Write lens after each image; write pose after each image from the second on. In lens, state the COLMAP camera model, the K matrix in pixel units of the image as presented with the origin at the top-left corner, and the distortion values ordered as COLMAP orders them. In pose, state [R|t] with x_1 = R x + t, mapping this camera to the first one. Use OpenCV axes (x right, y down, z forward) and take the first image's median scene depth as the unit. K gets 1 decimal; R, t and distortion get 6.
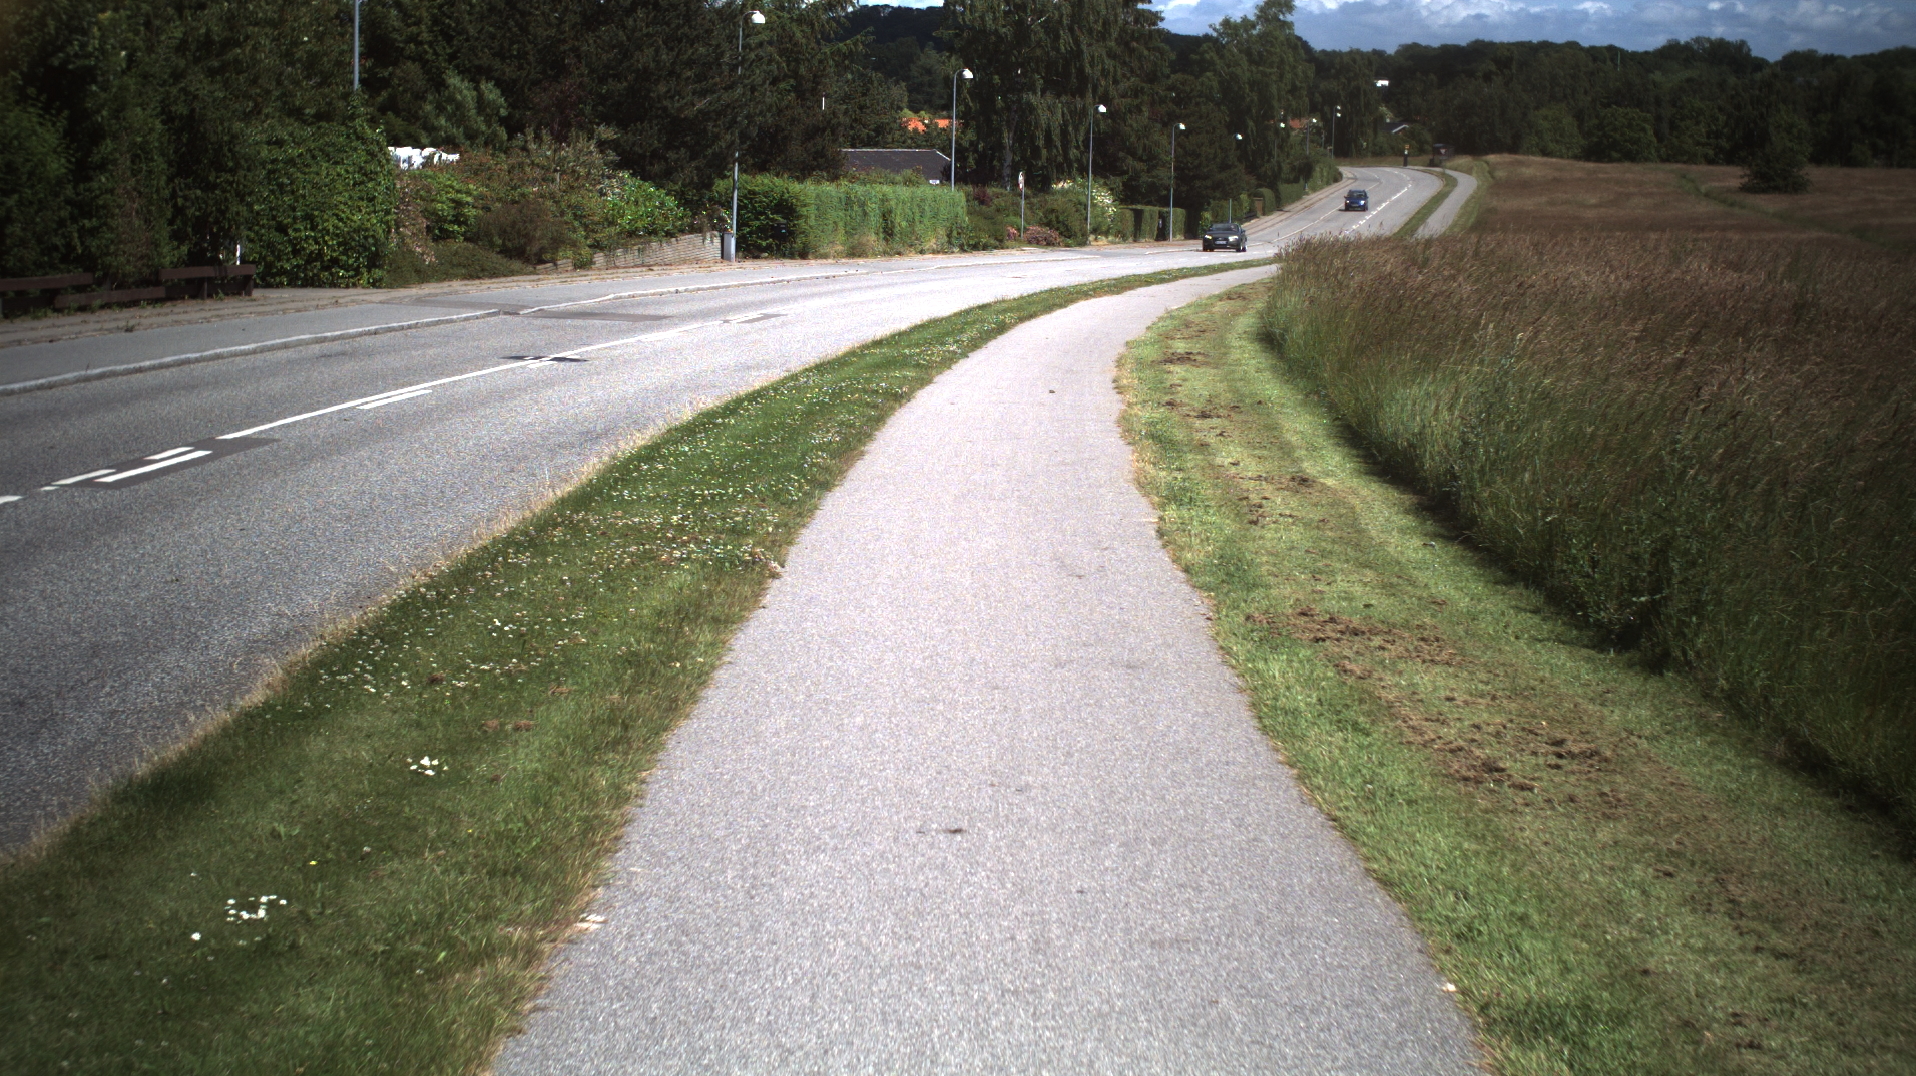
lens RADIAL K [[3459.1, 0, 958.0], [0, 3459.1, 538.0], [0, 0, 1]] dist [-0.295433, 0.360081]
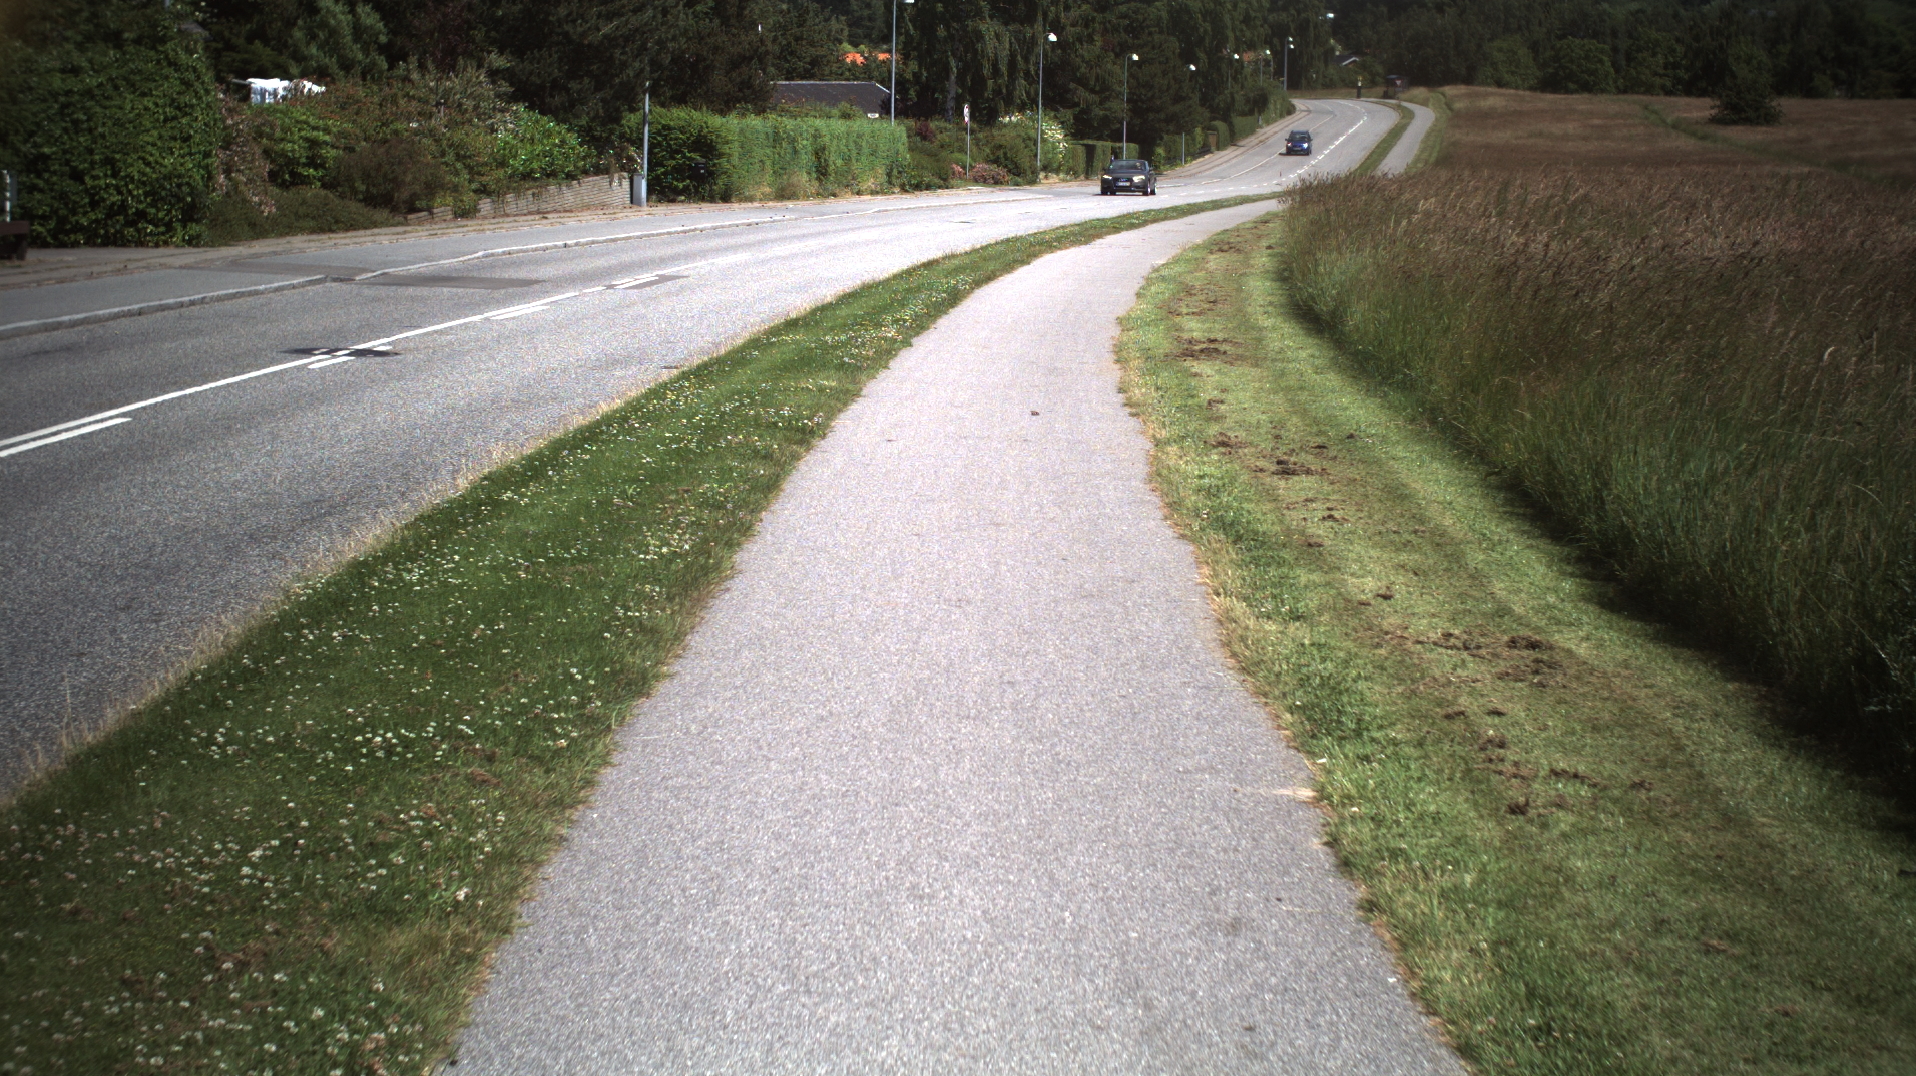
lens RADIAL K [[3459.1, 0, 958.0], [0, 3459.1, 538.0], [0, 0, 1]] dist [-0.295433, 0.360081]
pose [[0.999847, -0.006177, 0.016350, 0.000188], [0.005874, 0.999811, 0.018524, -0.009520], [-0.016461, -0.018426, 0.999695, 0.099208]]
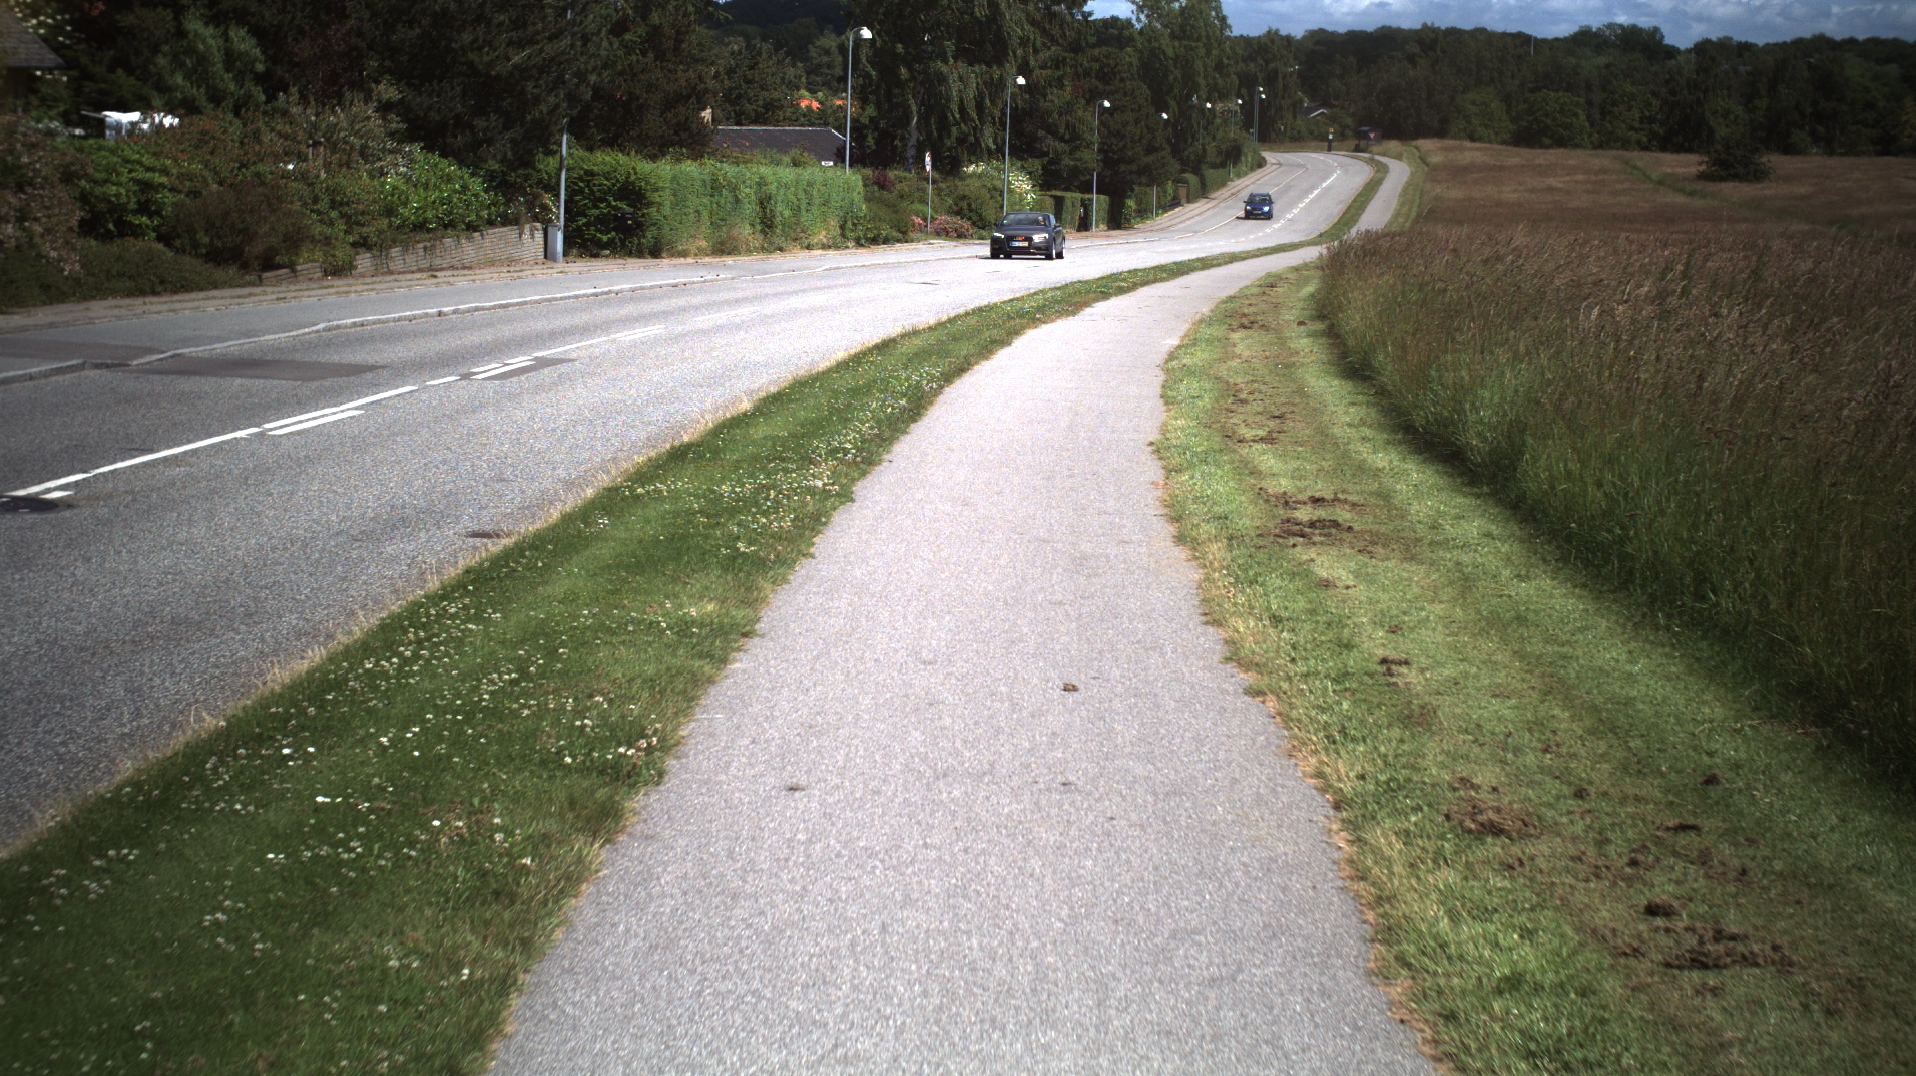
lens RADIAL K [[3459.1, 0, 958.0], [0, 3459.1, 538.0], [0, 0, 1]] dist [-0.295433, 0.360081]
pose [[0.999577, 0.001844, 0.029041, 0.001365], [-0.001958, 0.999991, 0.003894, -0.018822], [-0.029033, -0.003949, 0.999571, 0.198205]]
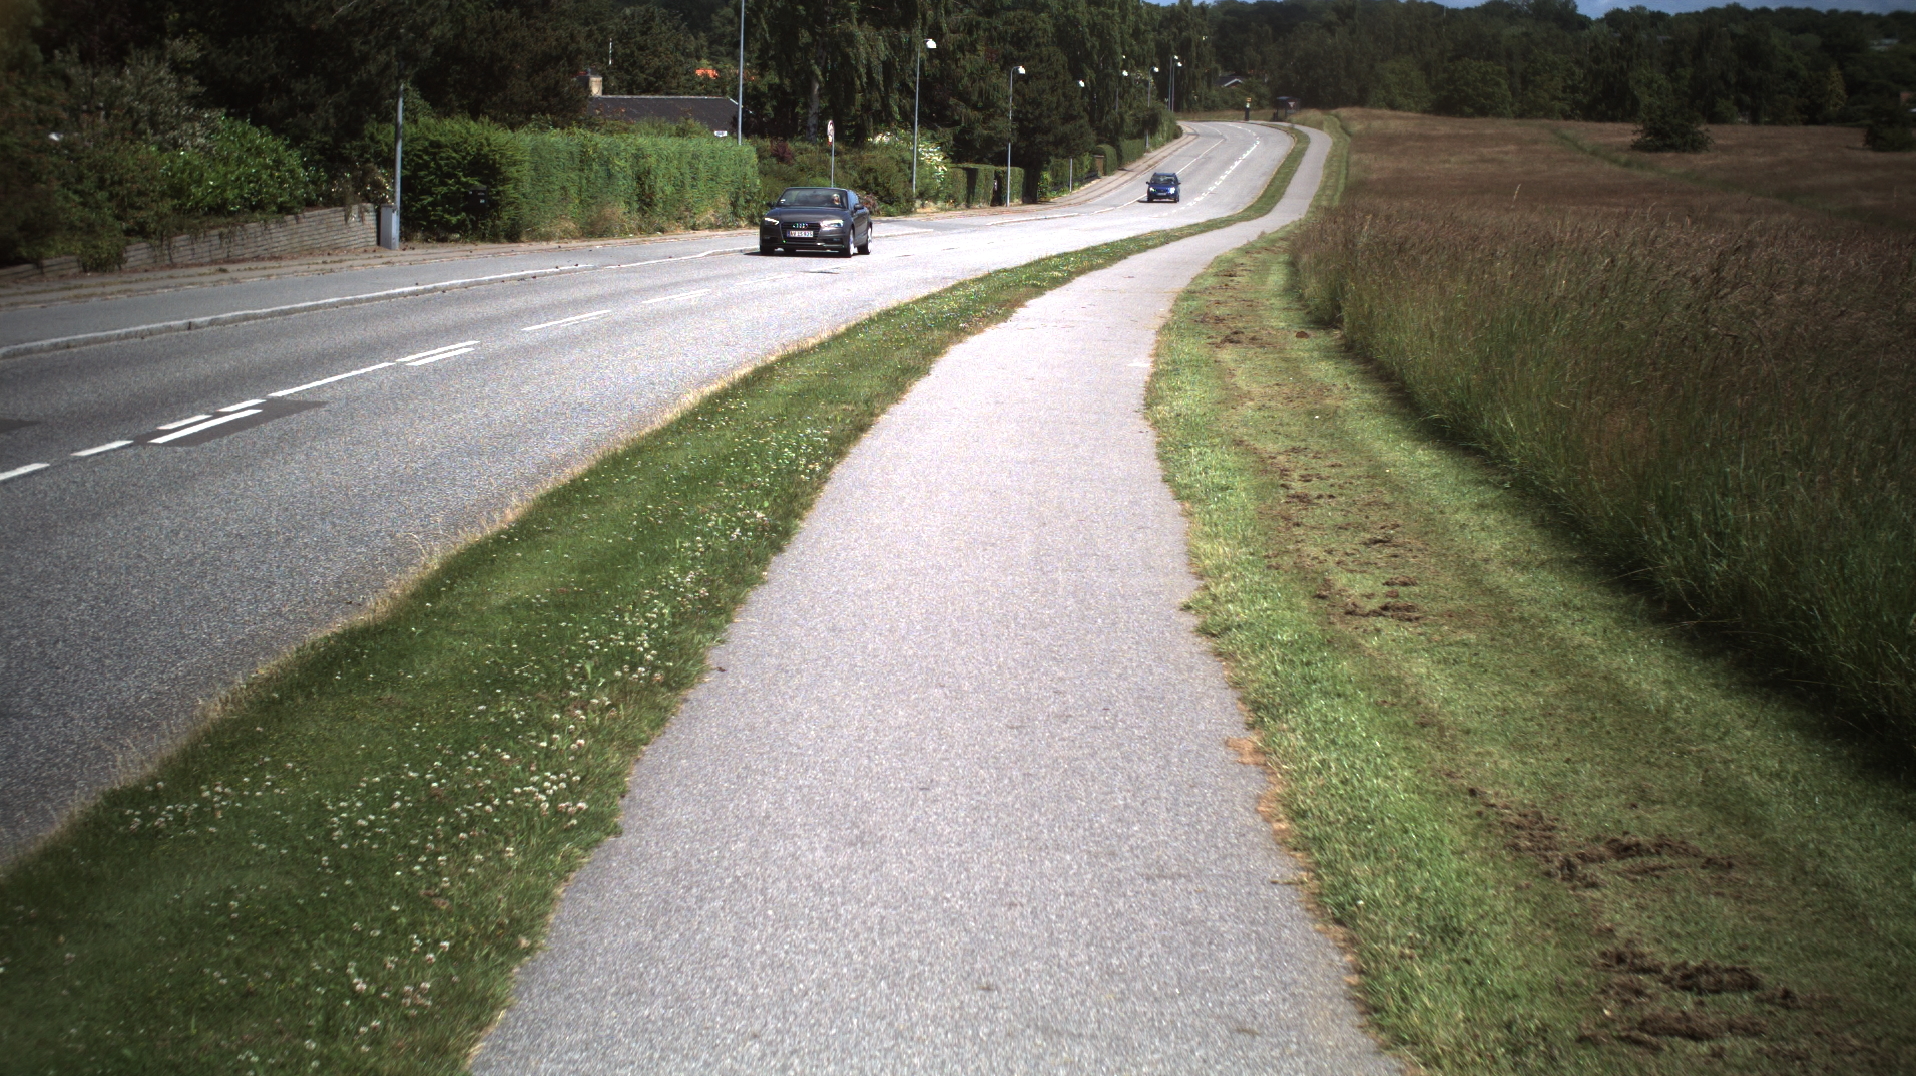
lens RADIAL K [[3459.1, 0, 958.0], [0, 3459.1, 538.0], [0, 0, 1]] dist [-0.295433, 0.360081]
pose [[0.998457, -0.002163, 0.055490, 0.004912], [0.001497, 0.999926, 0.012044, -0.028621], [-0.055512, -0.011942, 0.998387, 0.297682]]
